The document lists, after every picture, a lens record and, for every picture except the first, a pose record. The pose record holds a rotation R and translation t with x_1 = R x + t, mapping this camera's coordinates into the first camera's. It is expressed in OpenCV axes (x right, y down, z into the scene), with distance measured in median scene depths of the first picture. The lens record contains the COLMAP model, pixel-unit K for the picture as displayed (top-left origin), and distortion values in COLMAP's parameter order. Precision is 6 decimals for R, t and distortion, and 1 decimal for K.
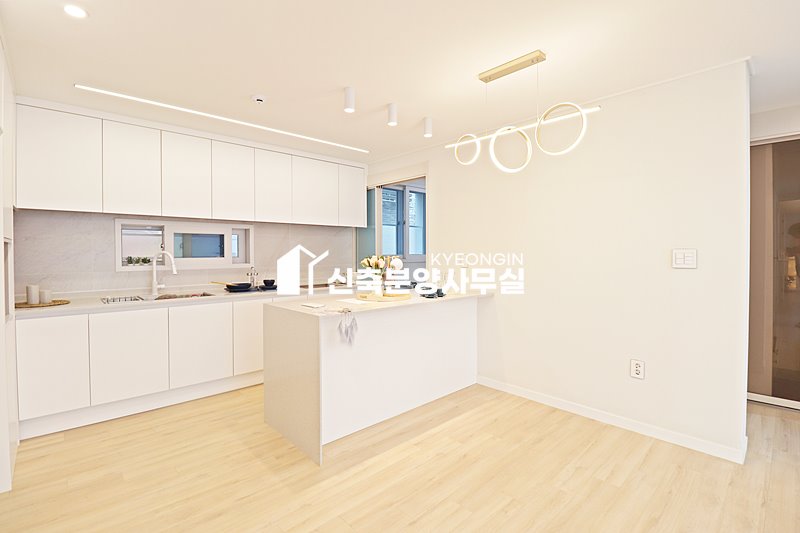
lens RADIAL K [[369.4, 0, 403.5], [0, 369.4, 256.6], [0, 0, 1]] dist [-0.005500, -0.010187]
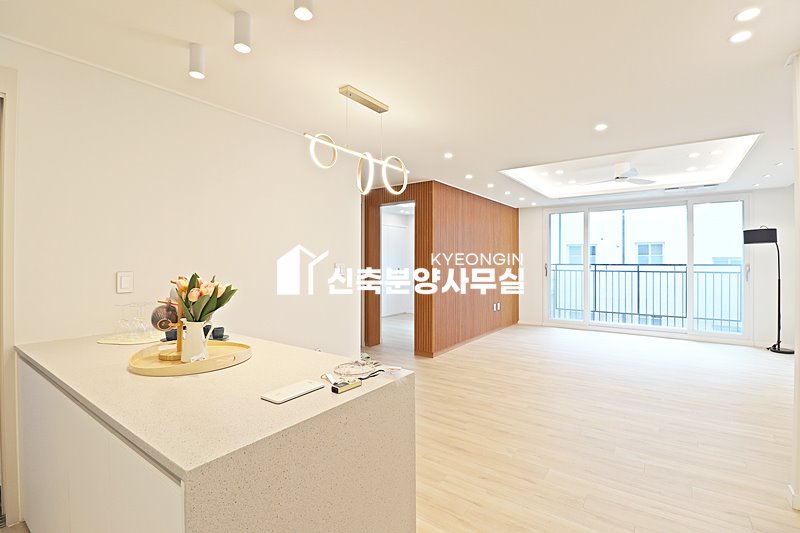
lens RADIAL K [[369.4, 0, 400.8], [0, 369.4, 261.3], [0, 0, 1]] dist [-0.005500, -0.010187]
pose [[-0.171845, -0.000302, 0.985124, -0.606522], [0.010443, 0.999943, 0.002128, -0.021406], [-0.985069, 0.010653, -0.171832, 0.810064]]
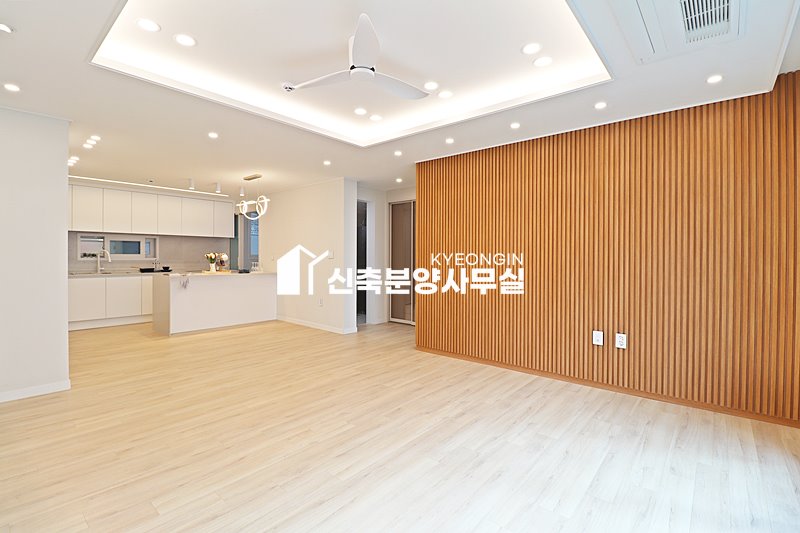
lens RADIAL K [[369.4, 0, 403.8], [0, 369.4, 259.6], [0, 0, 1]] dist [-0.005500, -0.010187]
pose [[0.994982, 0.005596, 0.099899, 0.789866], [-0.005270, 0.999980, -0.003529, 0.036404], [-0.099917, 0.002985, 0.994991, -1.171088]]
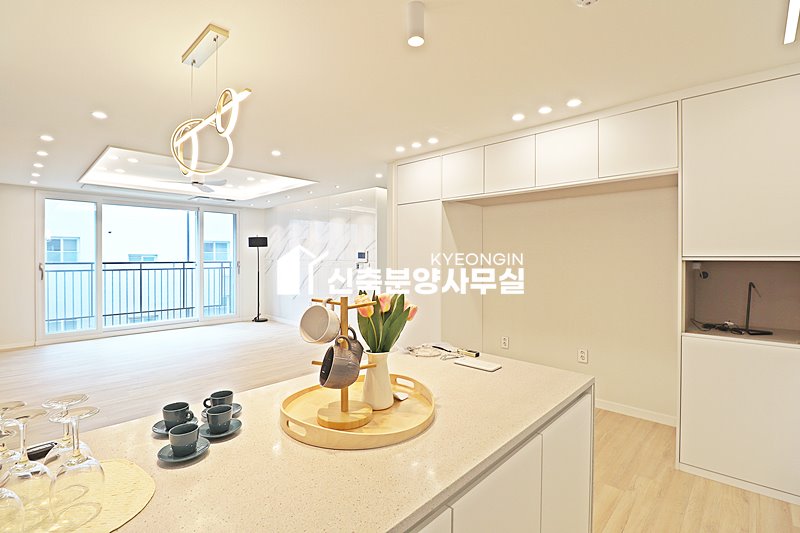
lens RADIAL K [[369.4, 0, 405.0], [0, 369.4, 259.7], [0, 0, 1]] dist [-0.005500, -0.010187]
pose [[-0.998419, -0.000512, -0.056201, -0.080078], [-0.001468, 0.999855, 0.016971, -0.040981], [0.056184, 0.017027, -0.998275, 1.361165]]
